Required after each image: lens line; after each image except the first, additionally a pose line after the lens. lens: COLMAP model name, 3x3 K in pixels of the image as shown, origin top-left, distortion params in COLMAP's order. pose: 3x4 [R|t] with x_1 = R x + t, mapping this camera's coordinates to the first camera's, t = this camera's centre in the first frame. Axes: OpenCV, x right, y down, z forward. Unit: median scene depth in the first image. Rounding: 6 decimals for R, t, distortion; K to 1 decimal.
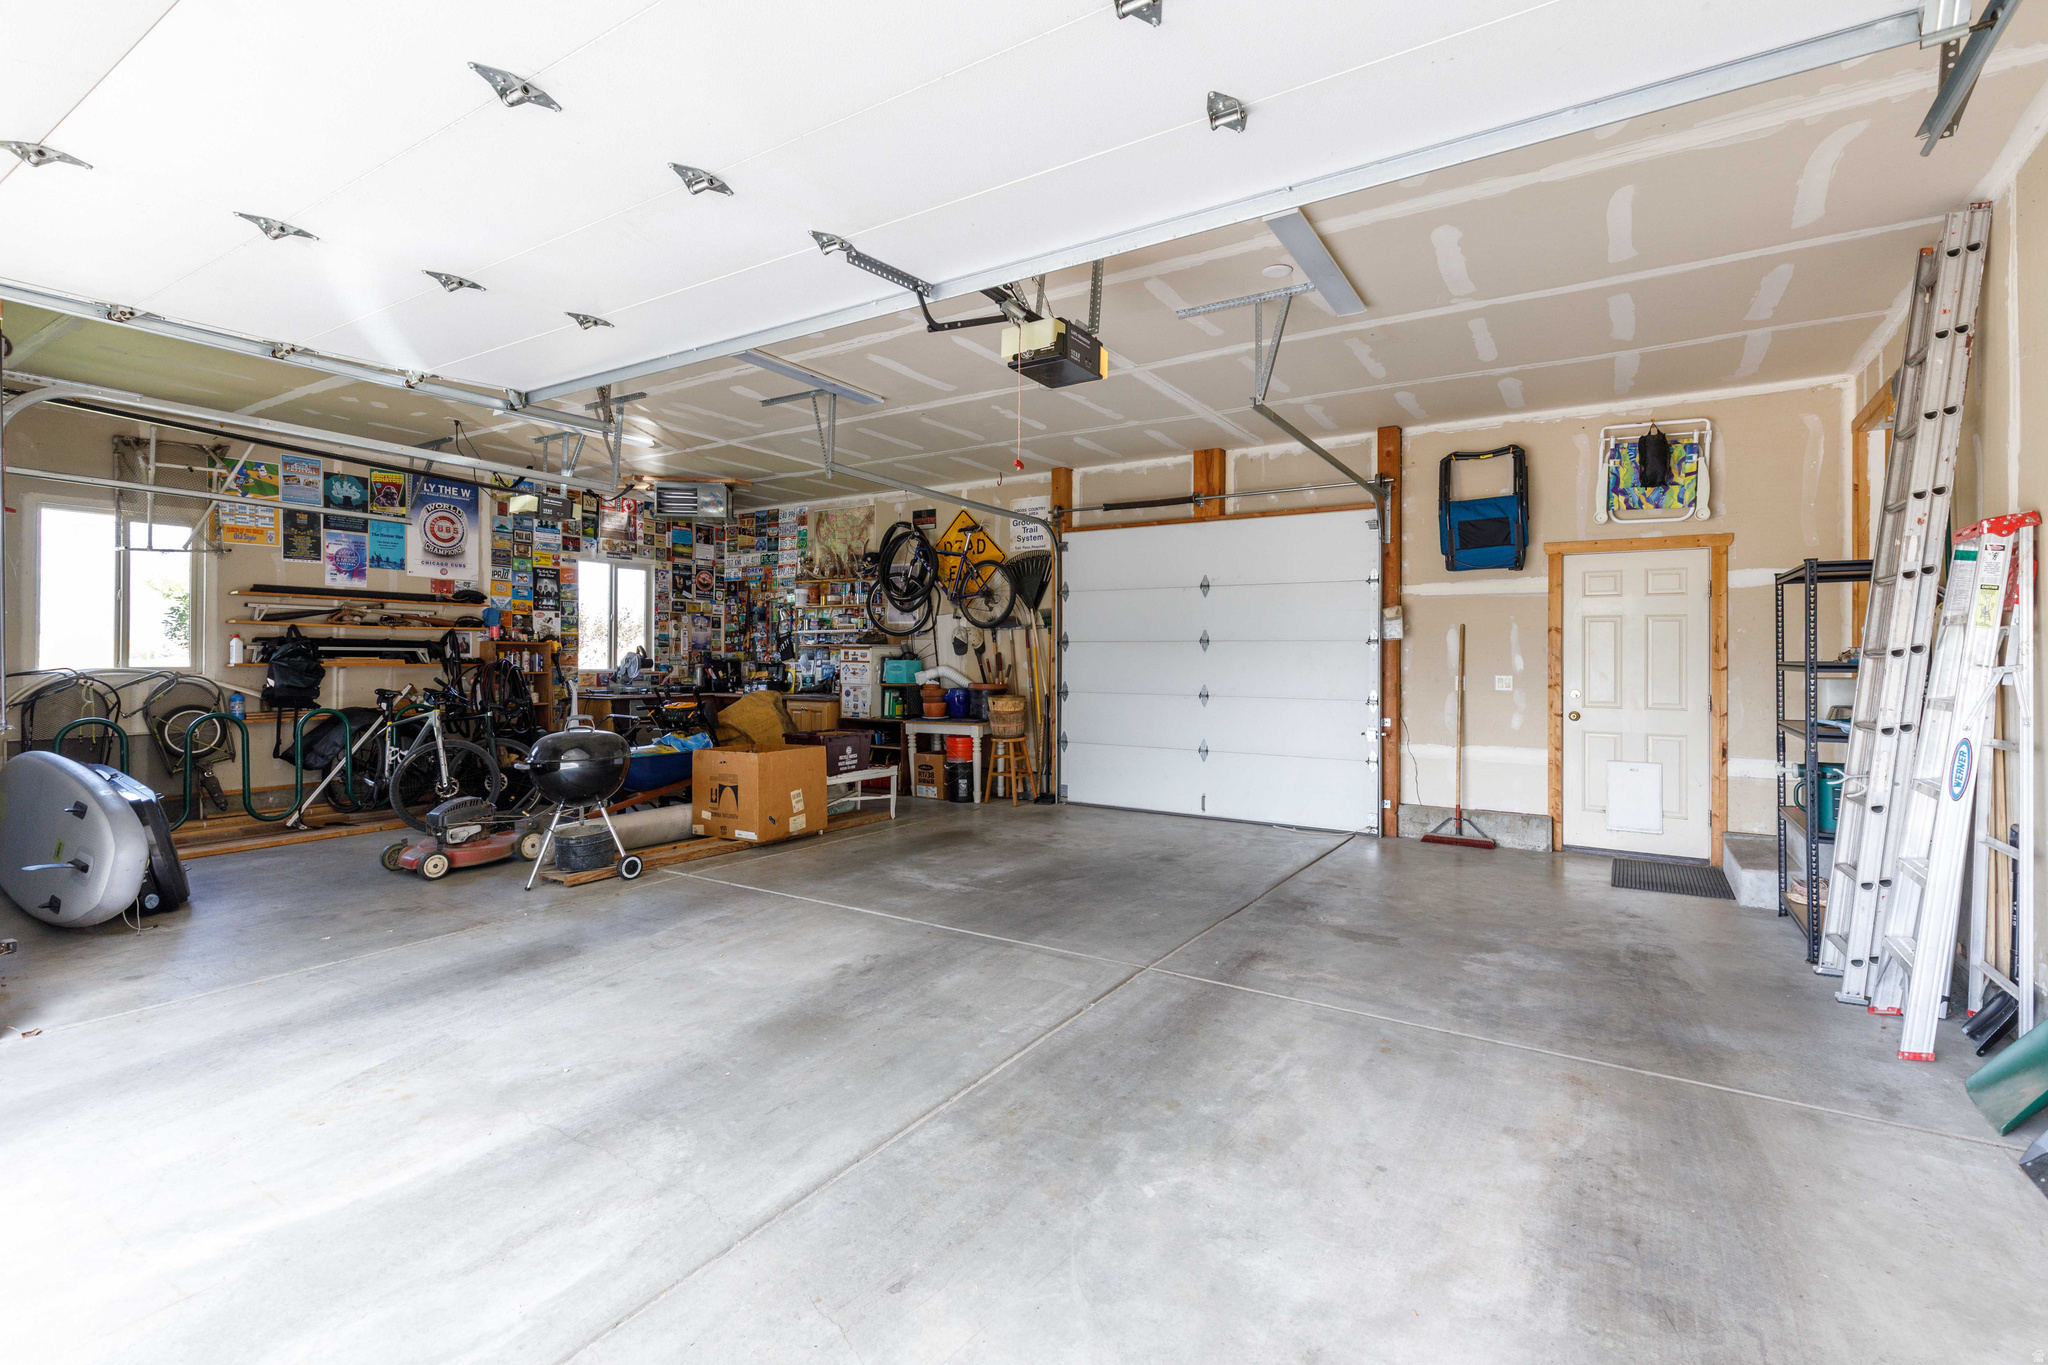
lens RADIAL K [[939.6, 0, 1023.4], [0, 939.6, 665.1], [0, 0, 1]] dist [0.008311, -0.002822]
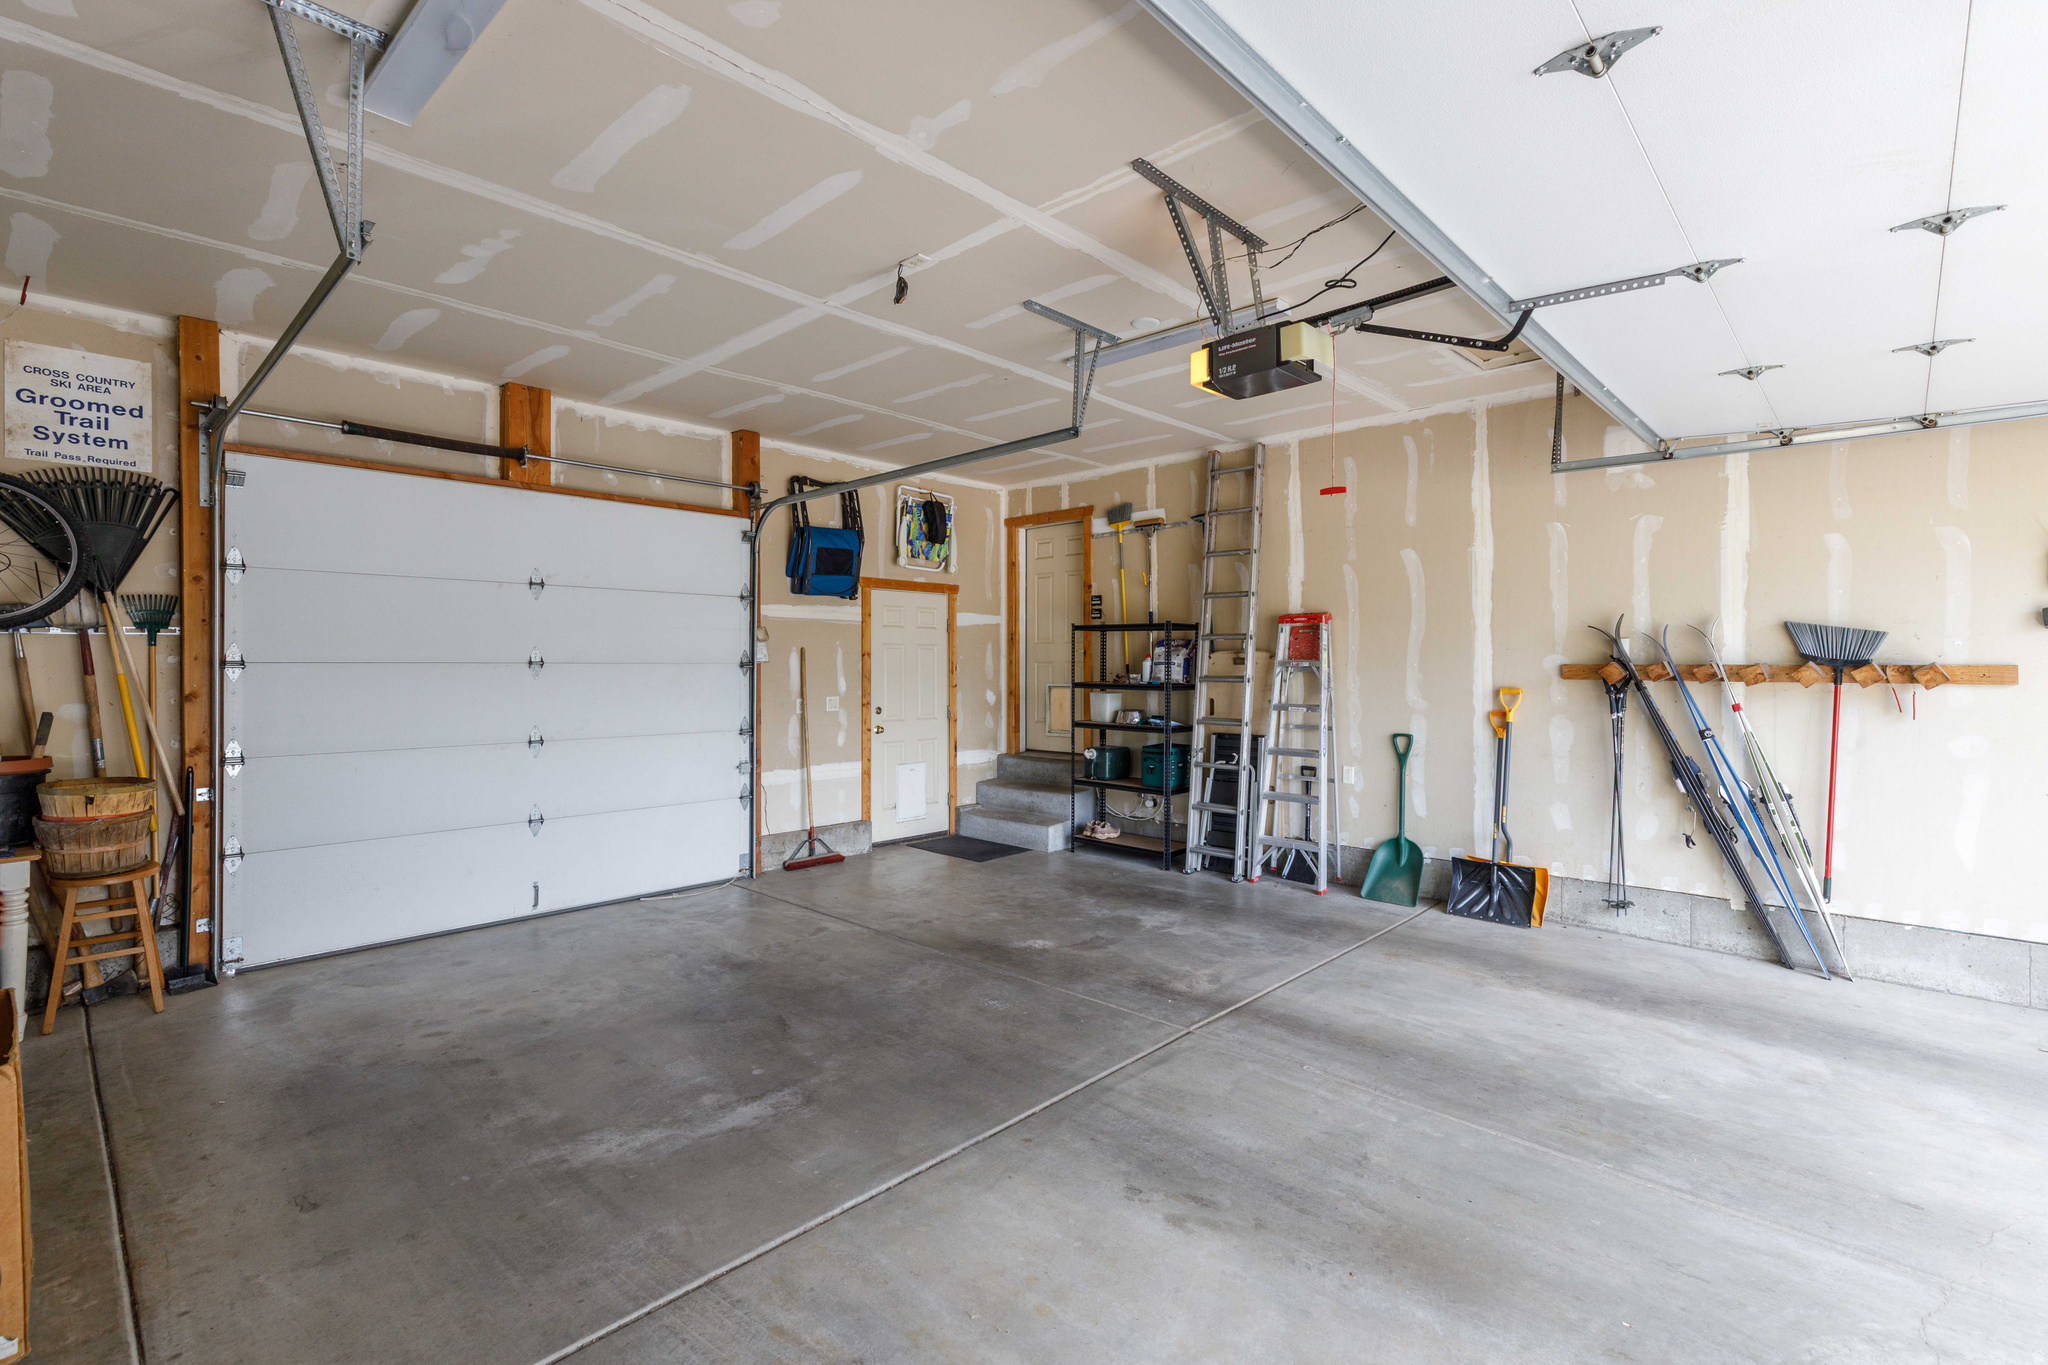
lens RADIAL K [[939.6, 0, 1020.1], [0, 939.6, 670.0], [0, 0, 1]] dist [0.008311, -0.002822]
pose [[0.177371, -0.011922, 0.984072, -0.941750], [0.005963, 0.999921, 0.011039, -0.056374], [-0.984126, 0.003910, 0.177428, 1.147346]]
